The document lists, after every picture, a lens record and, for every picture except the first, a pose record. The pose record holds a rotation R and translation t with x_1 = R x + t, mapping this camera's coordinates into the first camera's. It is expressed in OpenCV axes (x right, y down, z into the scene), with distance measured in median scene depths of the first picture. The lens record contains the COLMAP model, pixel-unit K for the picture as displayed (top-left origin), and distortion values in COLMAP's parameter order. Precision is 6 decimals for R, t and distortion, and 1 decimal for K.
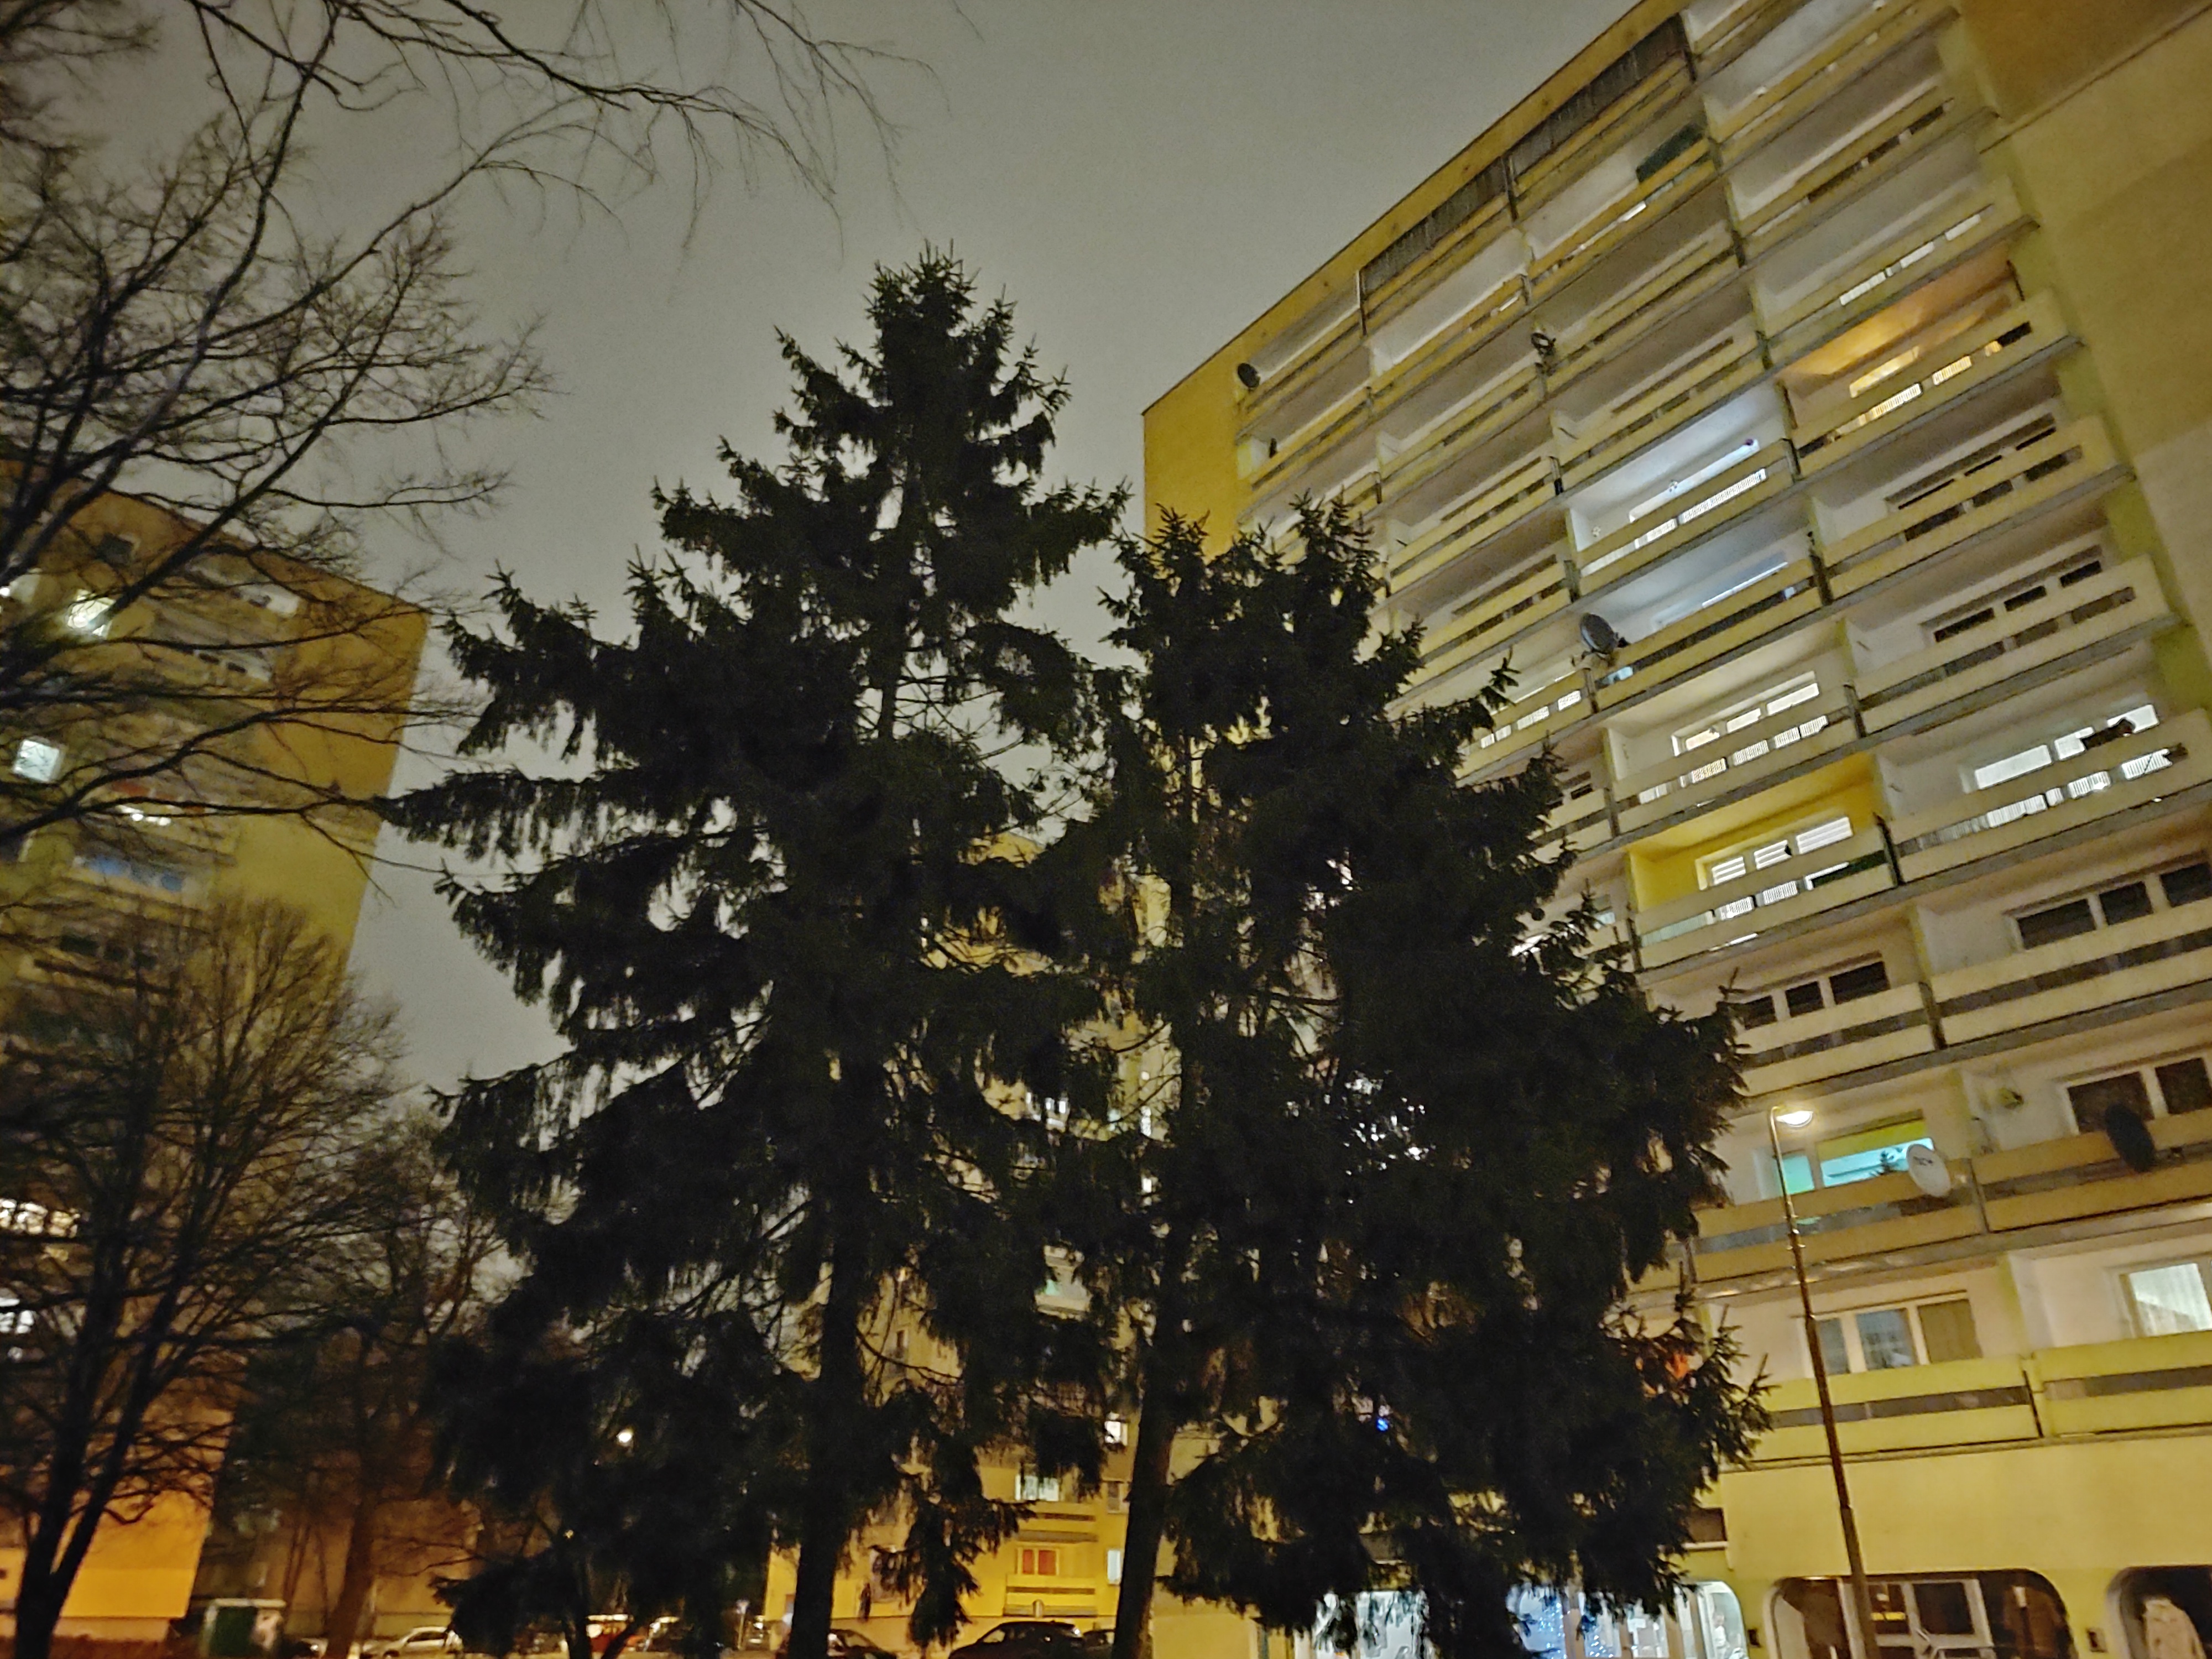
lens RADIAL K [[1551.2, 0, 1110.0], [0, 1551.2, 839.1], [0, 0, 1]] dist [0.011027, -0.003752]
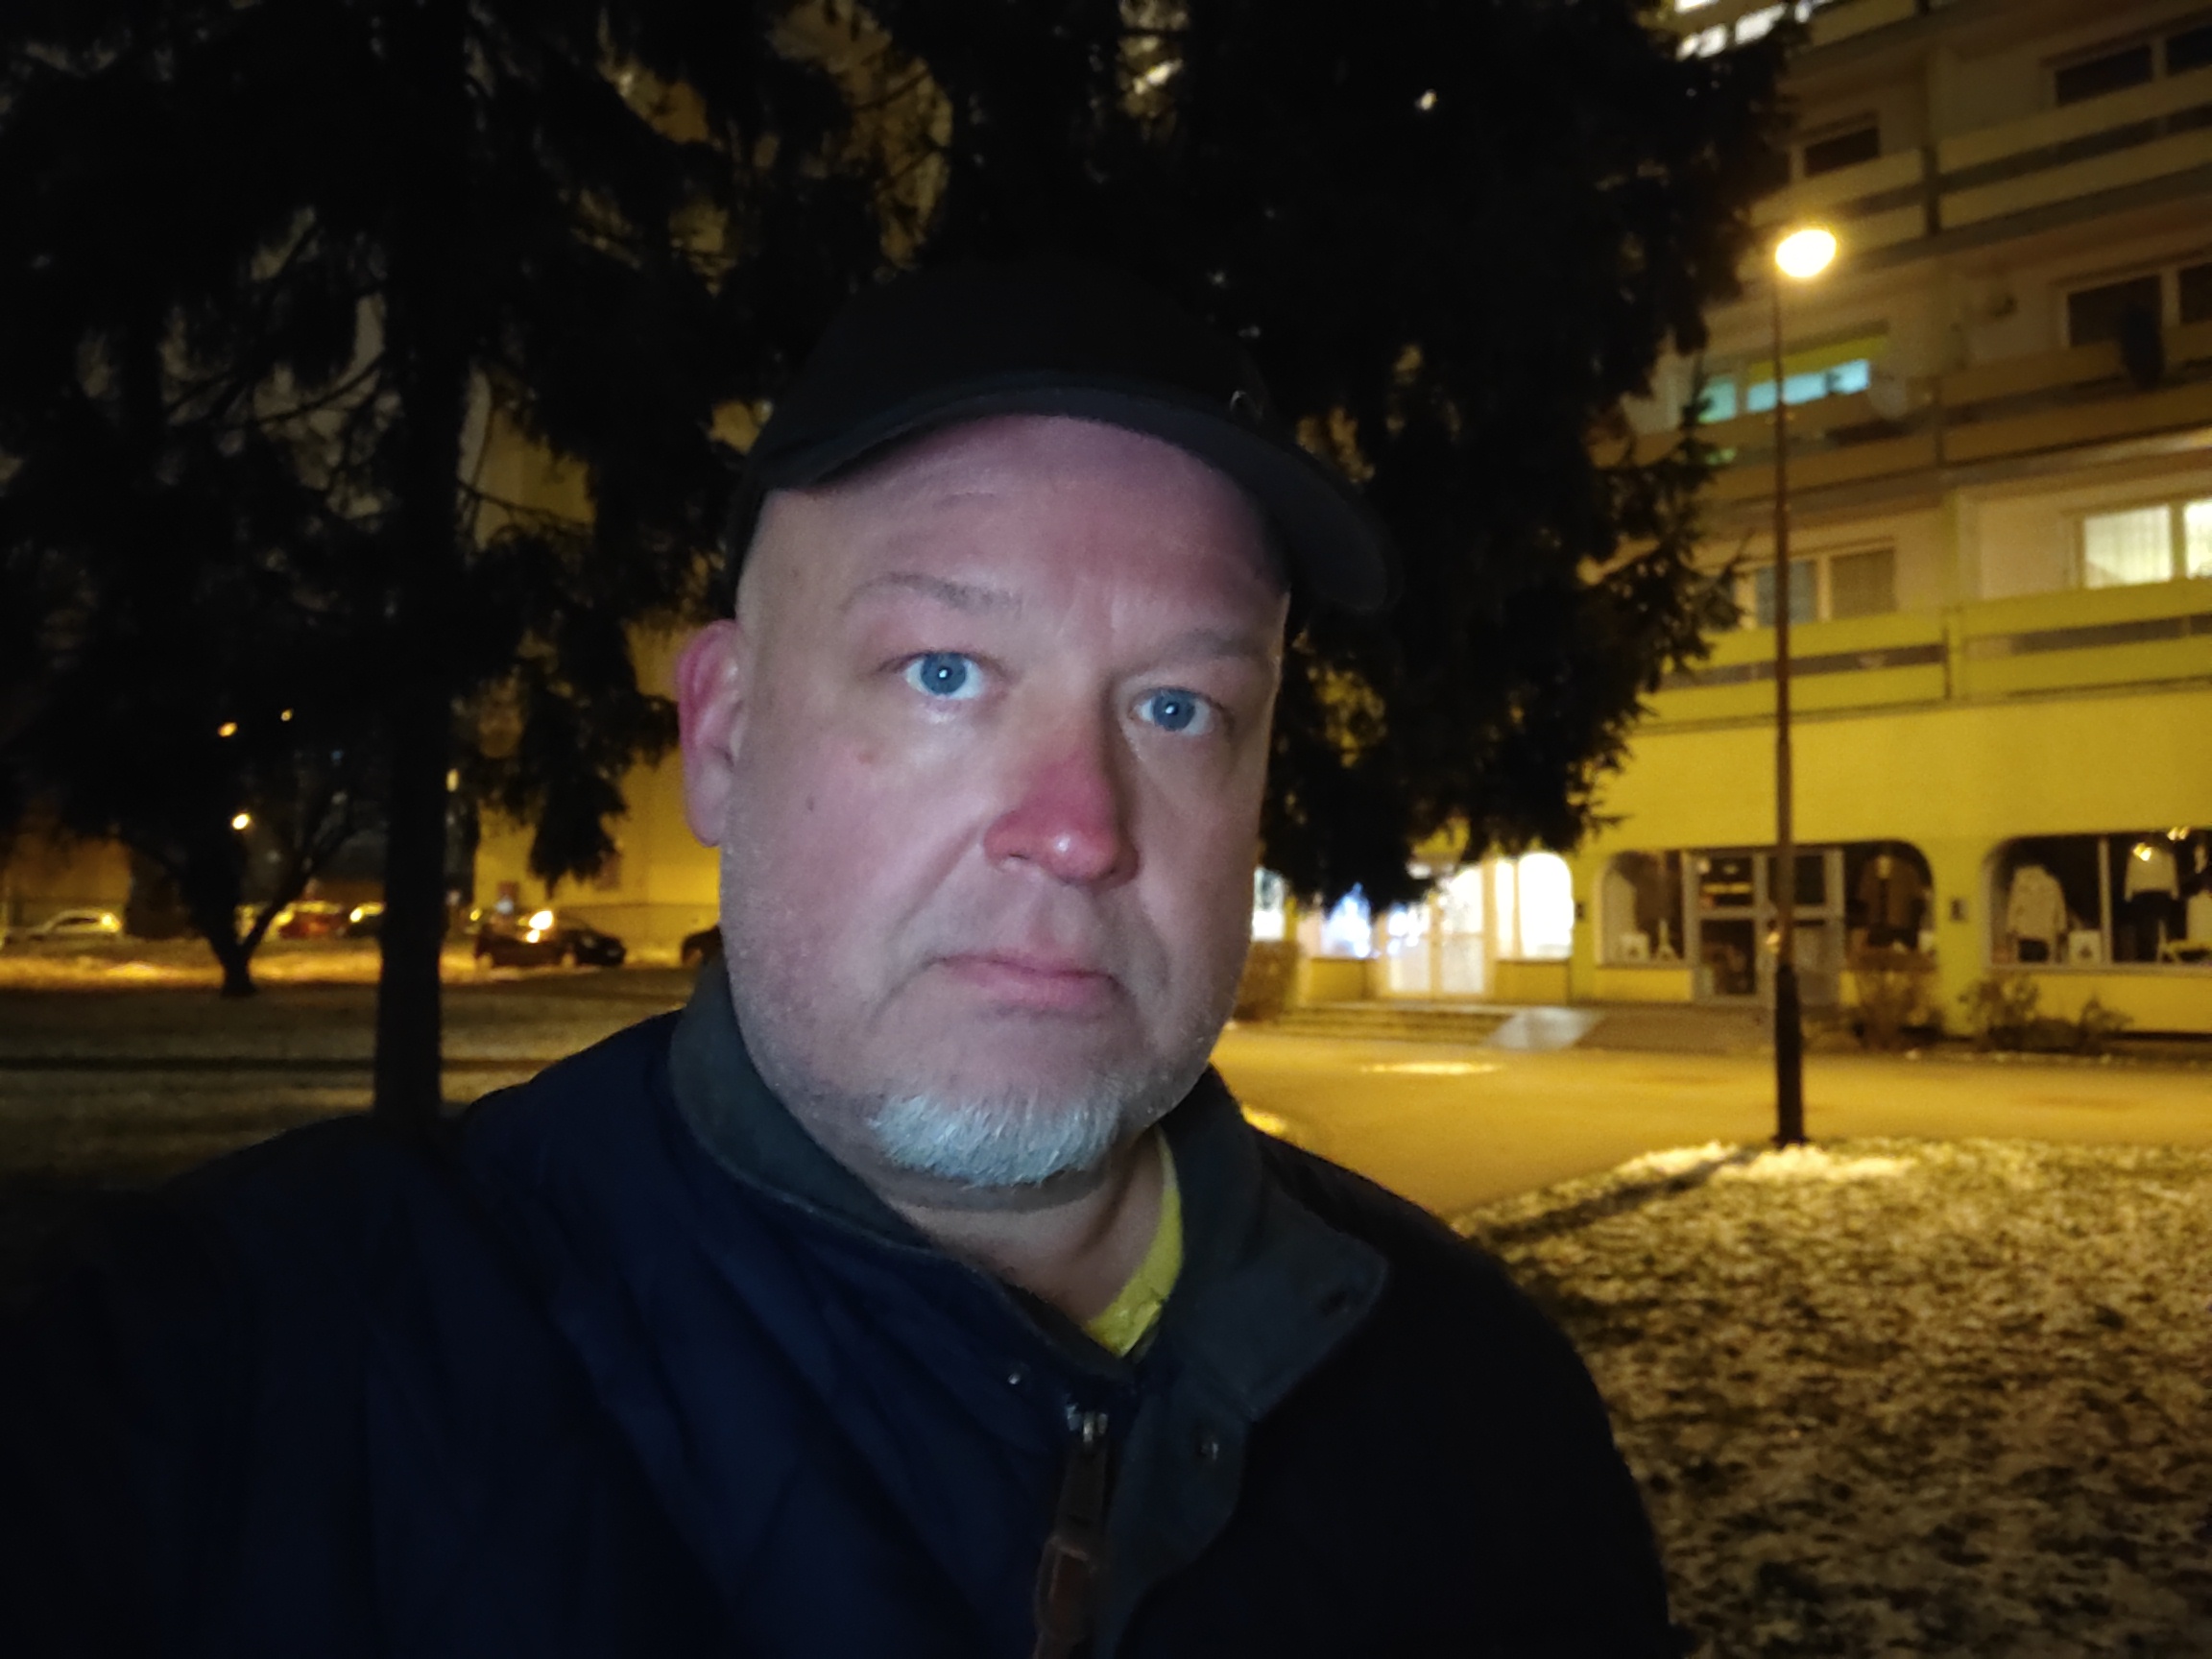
lens RADIAL K [[1821.7, 0, 1123.3], [0, 1821.7, 816.5], [0, 0, 1]] dist [0.074078, -0.167887]
pose [[0.990202, 0.008728, 0.139370, 0.010429], [-0.063591, 0.916739, 0.394394, 0.085647], [-0.124324, -0.399392, 0.908311, 0.133308]]
